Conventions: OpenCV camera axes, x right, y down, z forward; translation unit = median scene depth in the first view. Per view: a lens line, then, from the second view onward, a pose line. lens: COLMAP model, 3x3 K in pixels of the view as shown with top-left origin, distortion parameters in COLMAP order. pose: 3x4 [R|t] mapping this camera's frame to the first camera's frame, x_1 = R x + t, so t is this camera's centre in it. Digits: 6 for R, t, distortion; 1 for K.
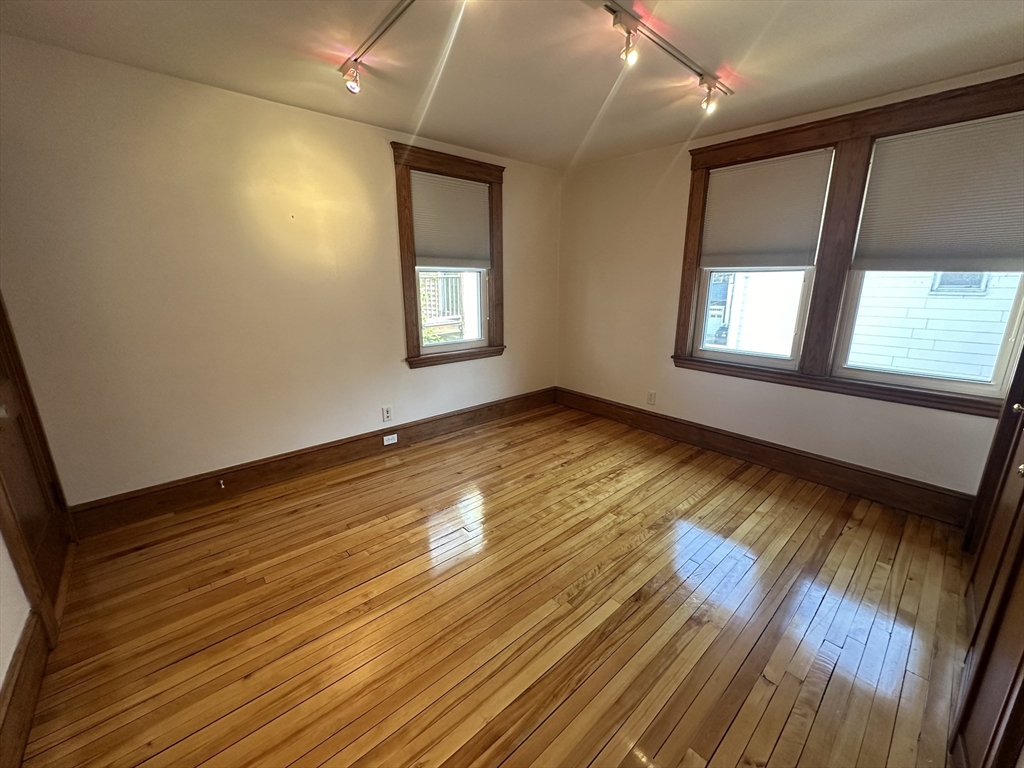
lens RADIAL K [[406.7, 0, 511.2], [0, 406.7, 383.1], [0, 0, 1]] dist [-0.002156, 0.000269]
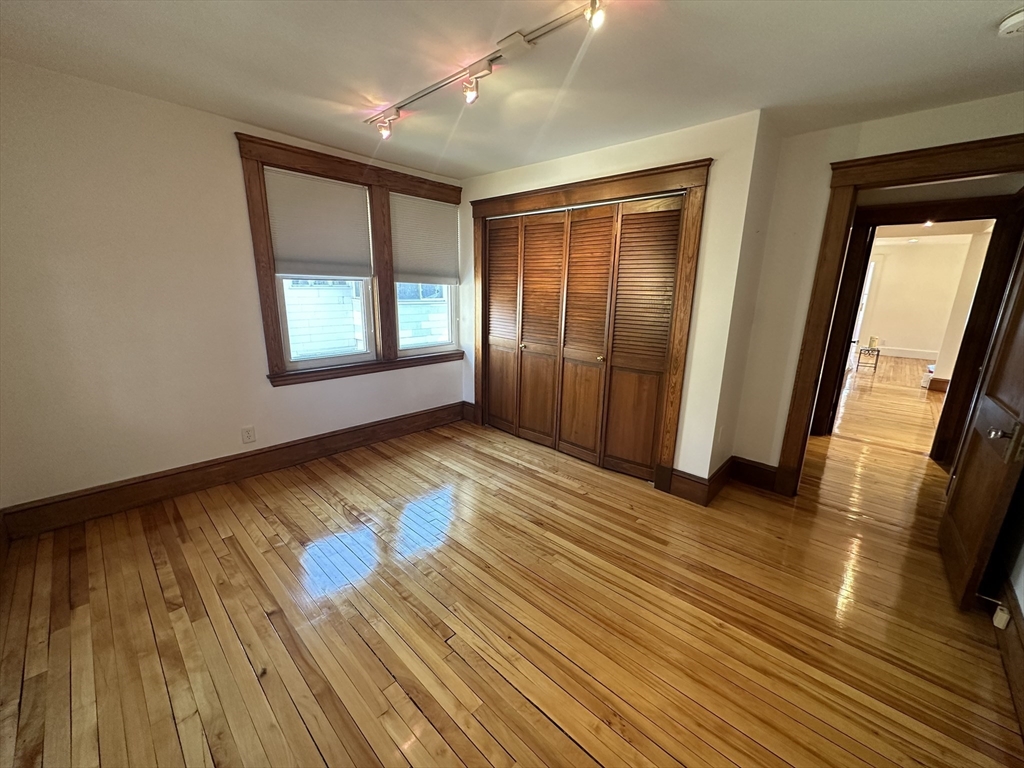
lens RADIAL K [[406.7, 0, 511.2], [0, 406.7, 383.1], [0, 0, 1]] dist [-0.002156, 0.000269]
pose [[-0.087544, -0.232898, 0.968553, -0.566891], [0.225871, 0.942322, 0.247006, -0.176300], [-0.970216, 0.240392, -0.029889, 0.637428]]
